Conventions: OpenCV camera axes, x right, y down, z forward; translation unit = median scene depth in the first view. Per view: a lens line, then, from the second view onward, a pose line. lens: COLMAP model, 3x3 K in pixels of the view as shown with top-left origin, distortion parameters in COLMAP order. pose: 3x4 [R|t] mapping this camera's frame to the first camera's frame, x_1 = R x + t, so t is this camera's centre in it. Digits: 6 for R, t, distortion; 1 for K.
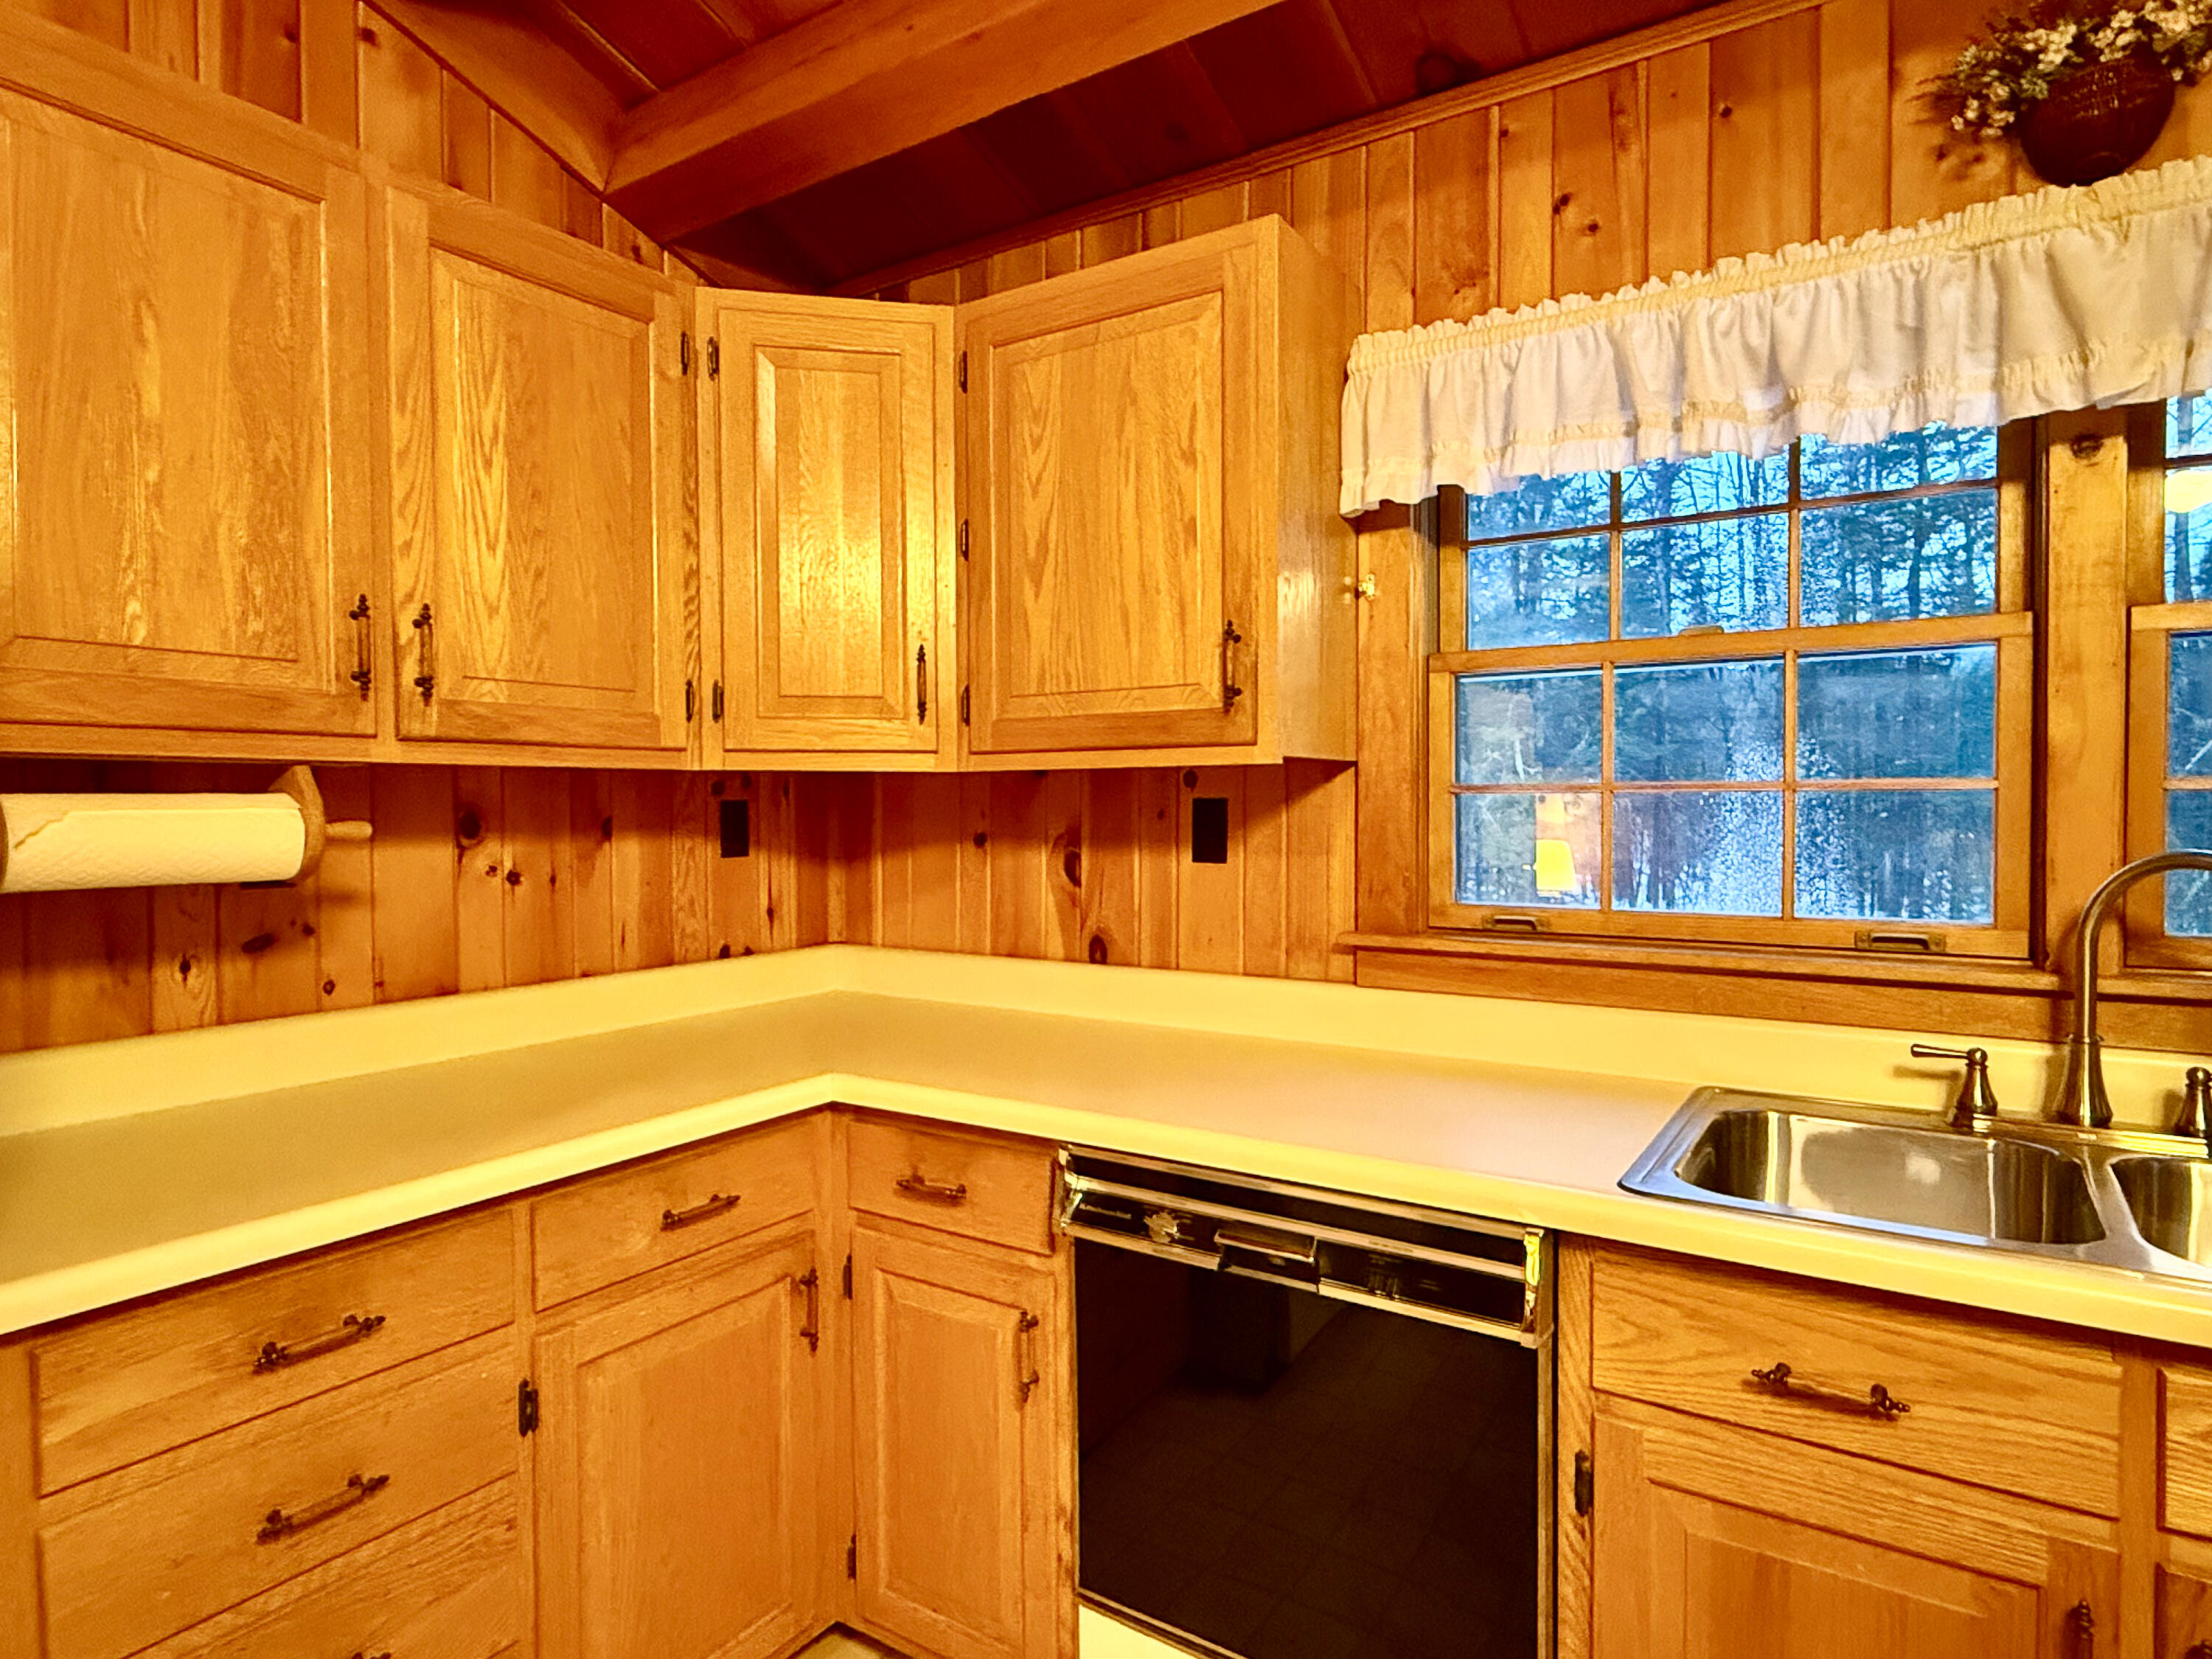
lens RADIAL K [[1281.2, 0, 1114.6], [0, 1281.2, 824.8], [0, 0, 1]] dist [-0.004194, 0.003183]
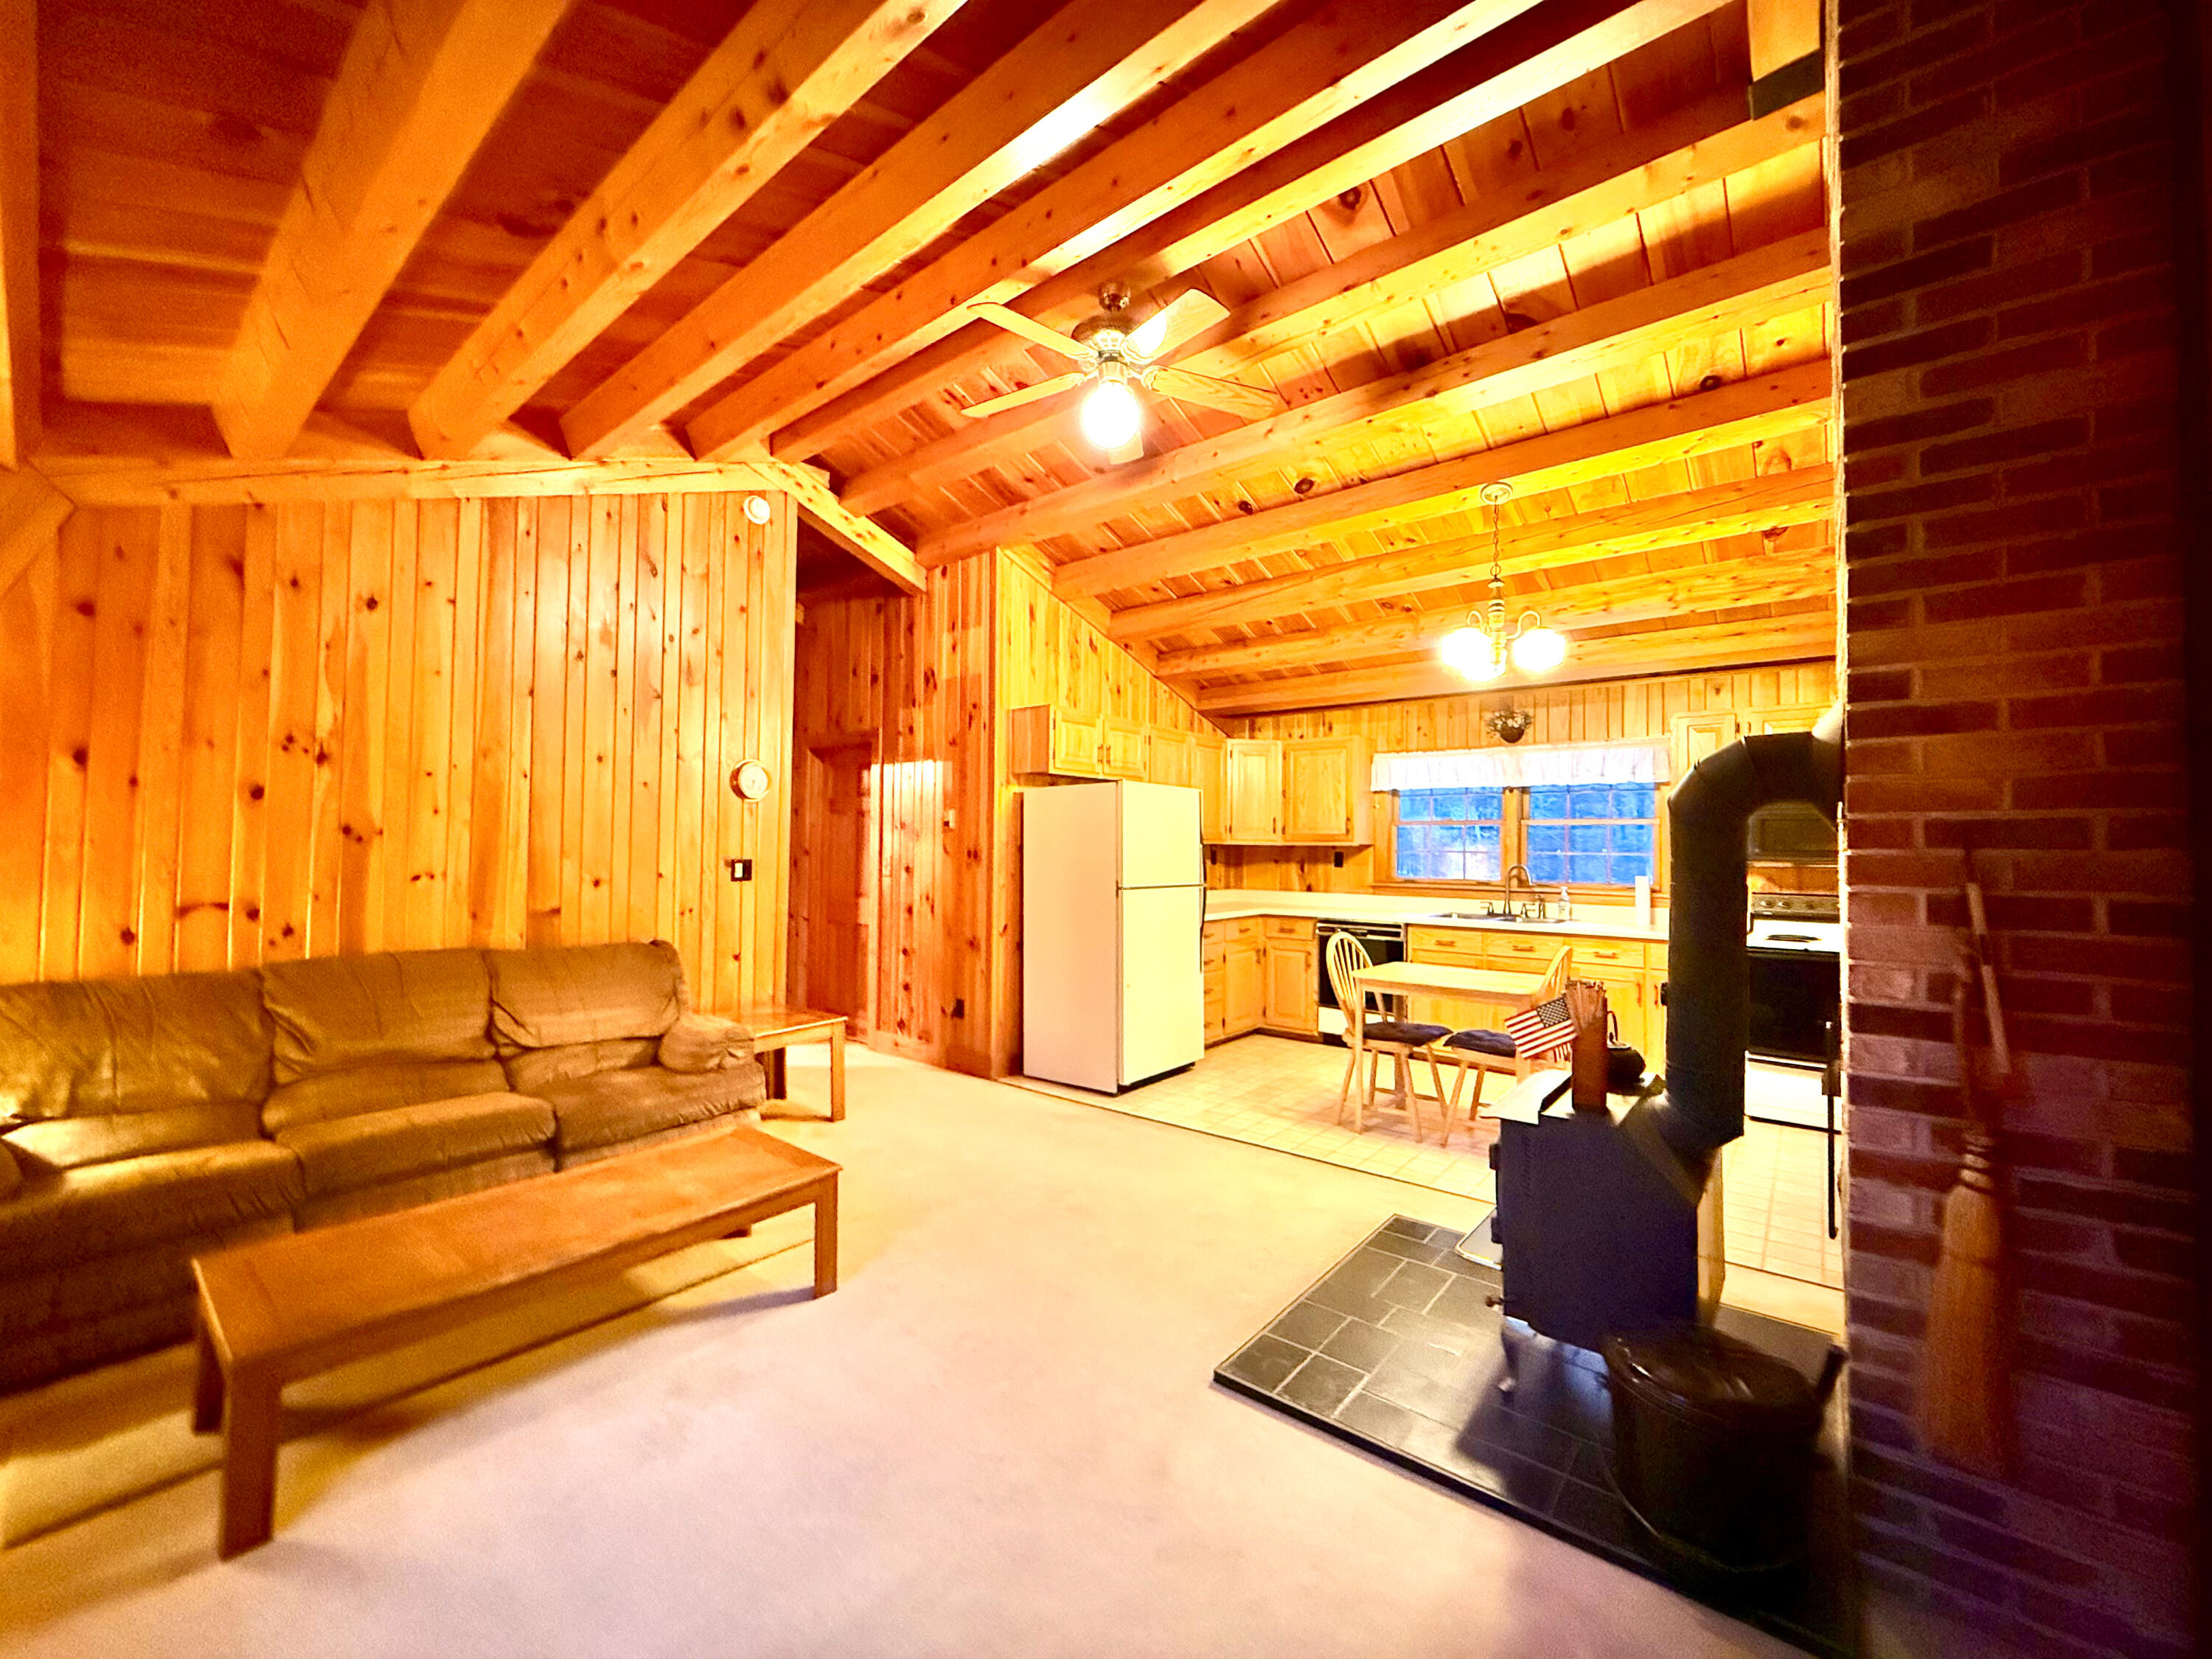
lens RADIAL K [[882.1, 0, 1105.4], [0, 882.1, 833.0], [0, 0, 1]] dist [0.002382, -0.000209]
pose [[0.994008, 0.013500, -0.108469, -0.426179], [-0.017434, 0.999221, -0.035399, 0.036449], [0.107907, 0.037078, 0.993469, -2.243091]]
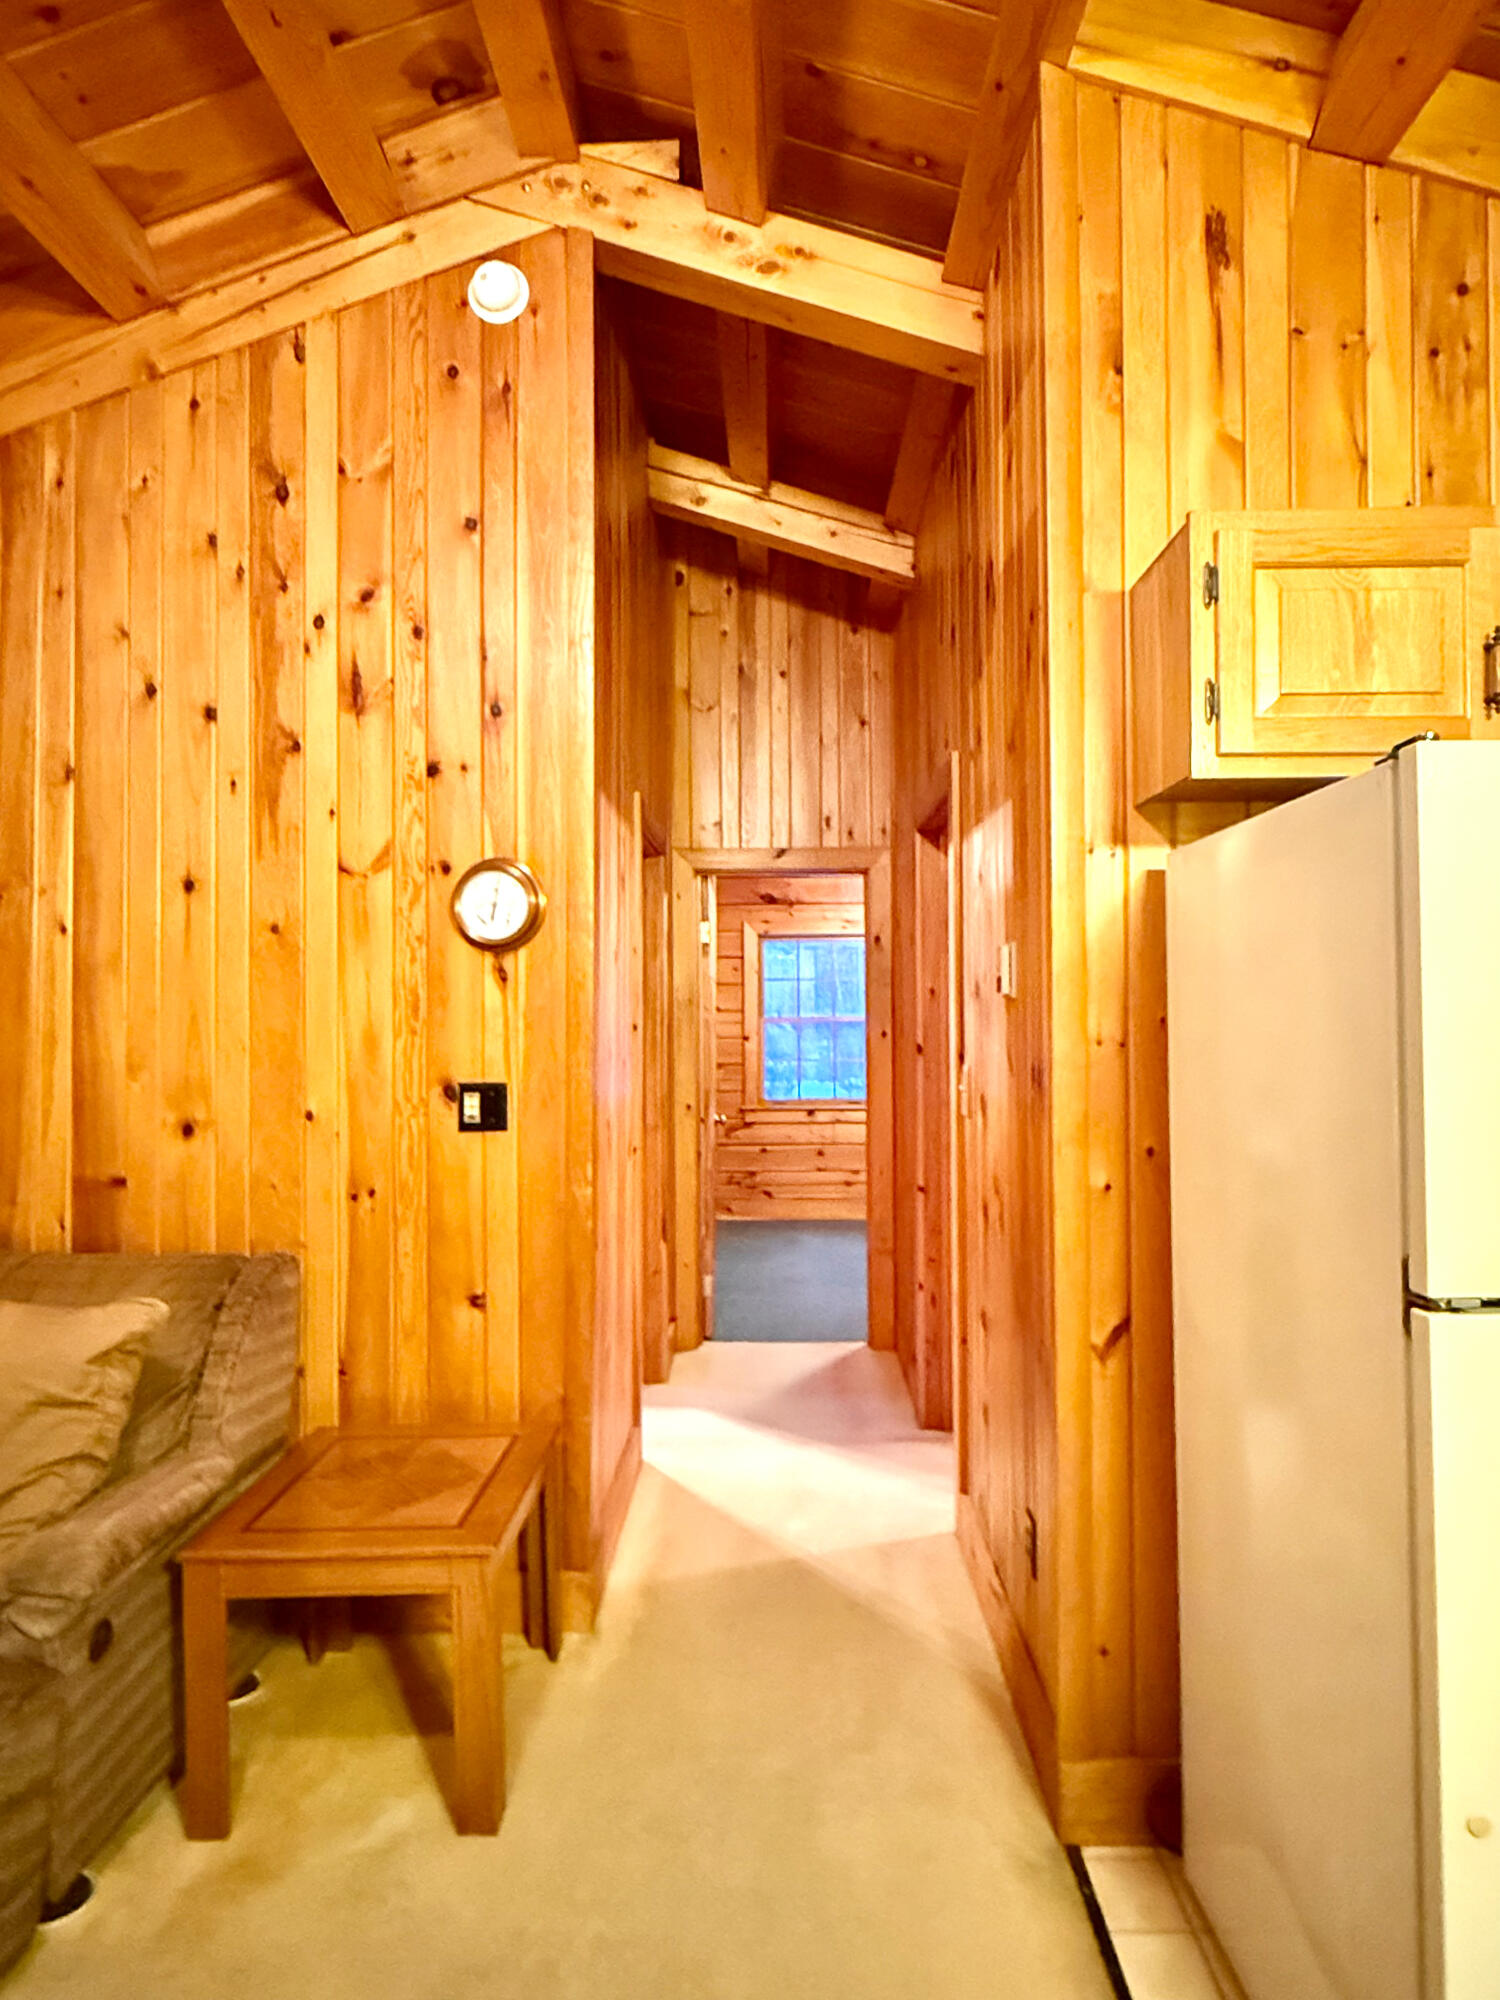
lens RADIAL K [[1158.4, 0, 739.7], [0, 1158.4, 991.5], [0, 0, 1]] dist [-0.004194, 0.003183]
pose [[0.521424, -0.010059, -0.853239, -0.310812], [-0.011681, 0.999753, -0.018924, -0.044078], [0.853218, 0.019835, 0.521177, -0.496221]]
